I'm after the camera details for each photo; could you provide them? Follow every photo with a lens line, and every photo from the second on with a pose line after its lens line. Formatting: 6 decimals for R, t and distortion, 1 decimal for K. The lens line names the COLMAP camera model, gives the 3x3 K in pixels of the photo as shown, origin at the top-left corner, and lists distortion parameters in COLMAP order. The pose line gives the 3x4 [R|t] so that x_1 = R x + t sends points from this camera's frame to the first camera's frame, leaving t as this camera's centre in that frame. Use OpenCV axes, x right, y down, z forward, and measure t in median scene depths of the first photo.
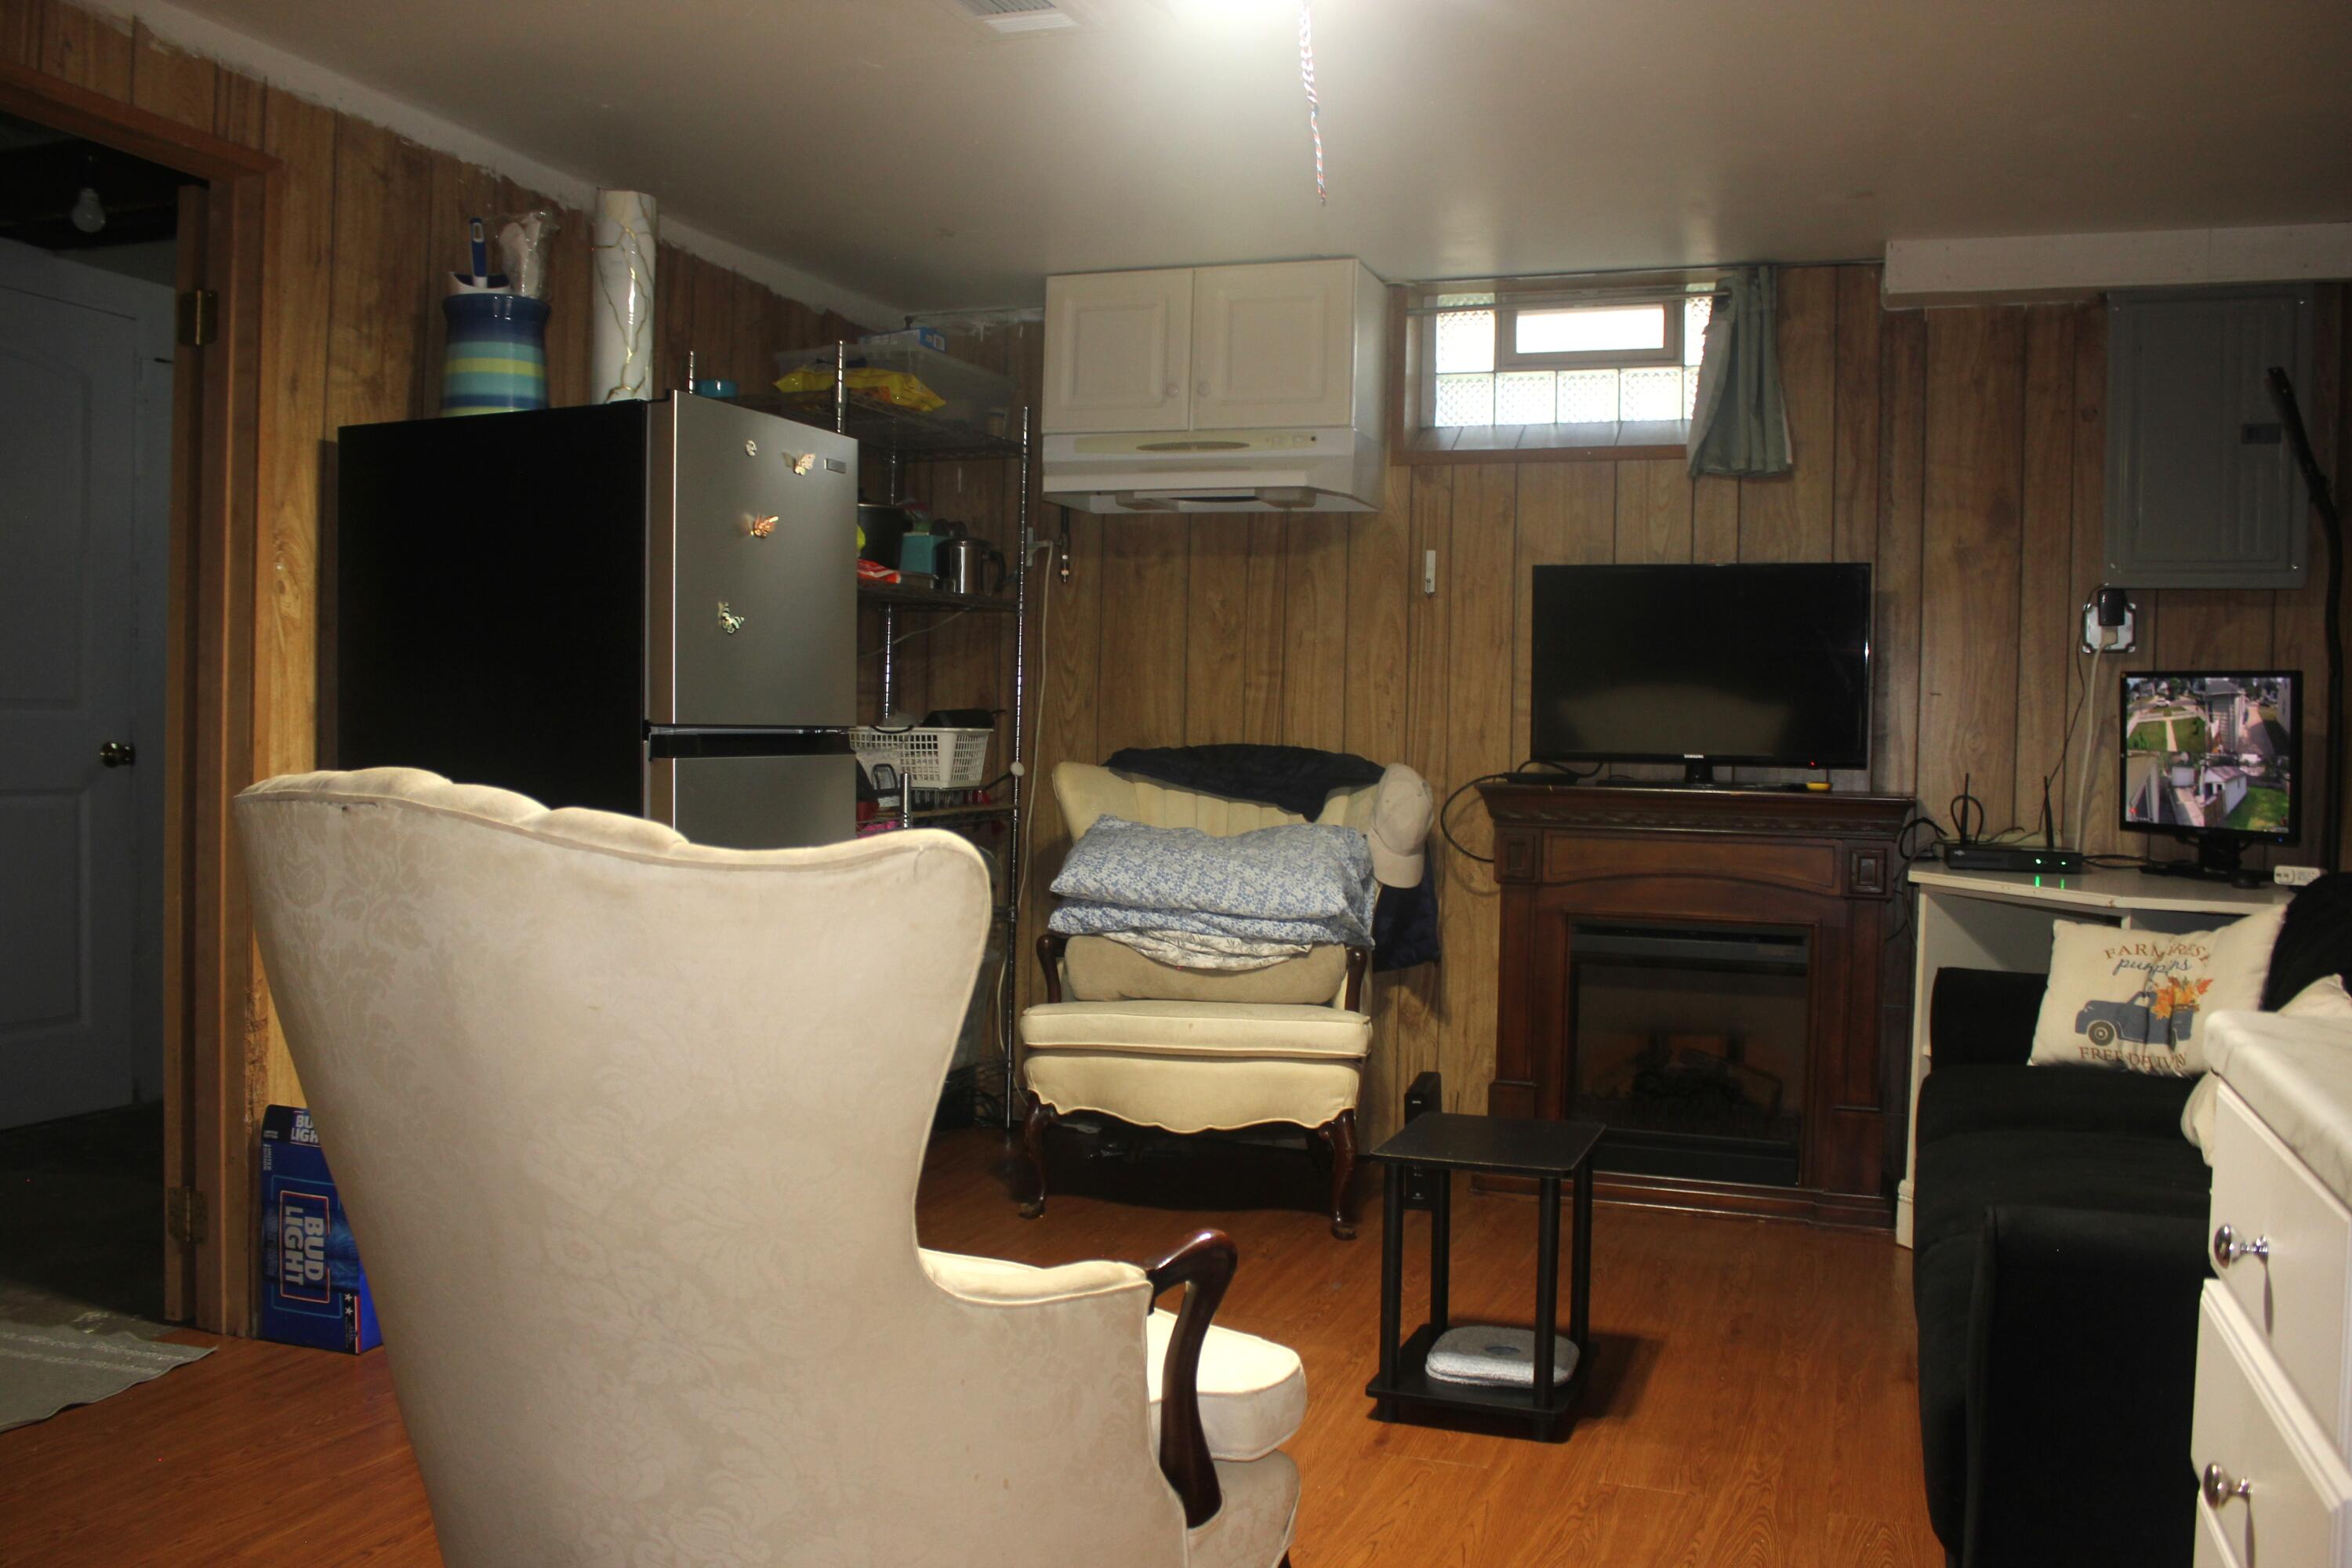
lens RADIAL K [[2021.8, 0, 1176.0], [0, 2021.8, 784.0], [0, 0, 1]] dist [-0.044196, 0.007513]
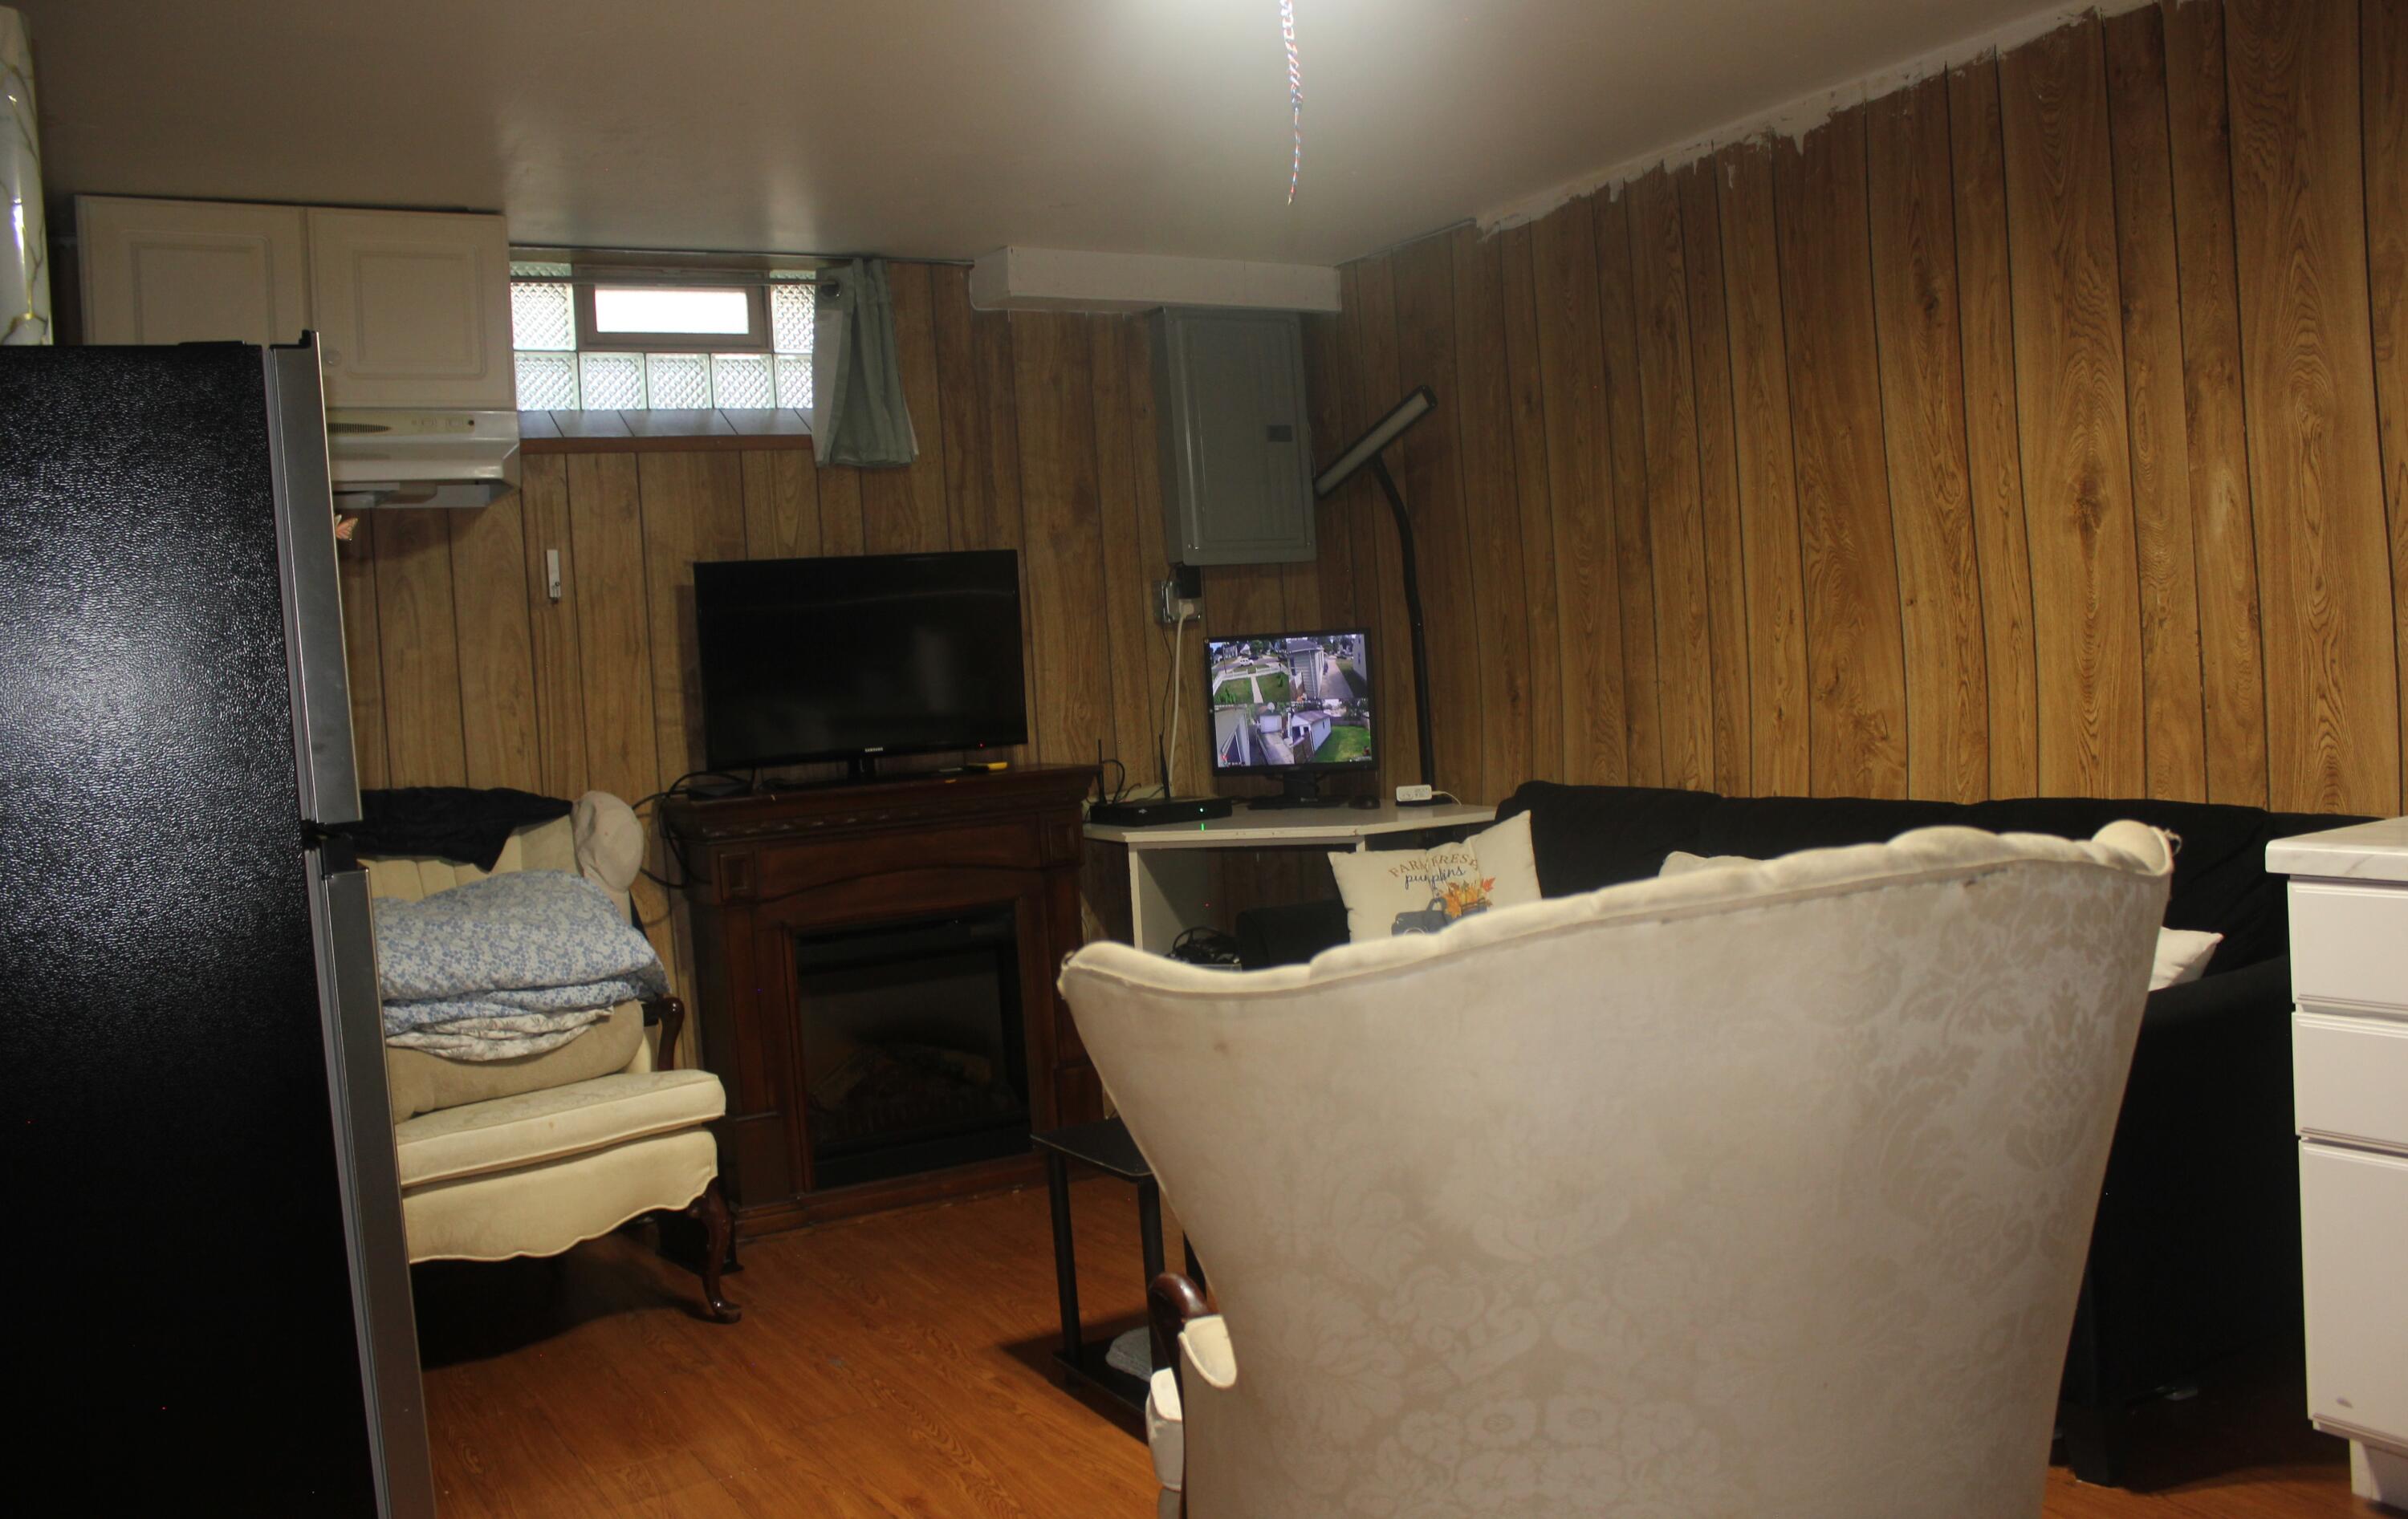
lens RADIAL K [[2020.9, 0, 1204.0], [0, 2020.9, 759.5], [0, 0, 1]] dist [-0.078755, 0.000074]
pose [[0.658111, -0.099194, 0.746358, -0.380970], [0.105016, 0.993687, 0.039465, -0.031326], [-0.745561, 0.052407, 0.664374, 0.225651]]
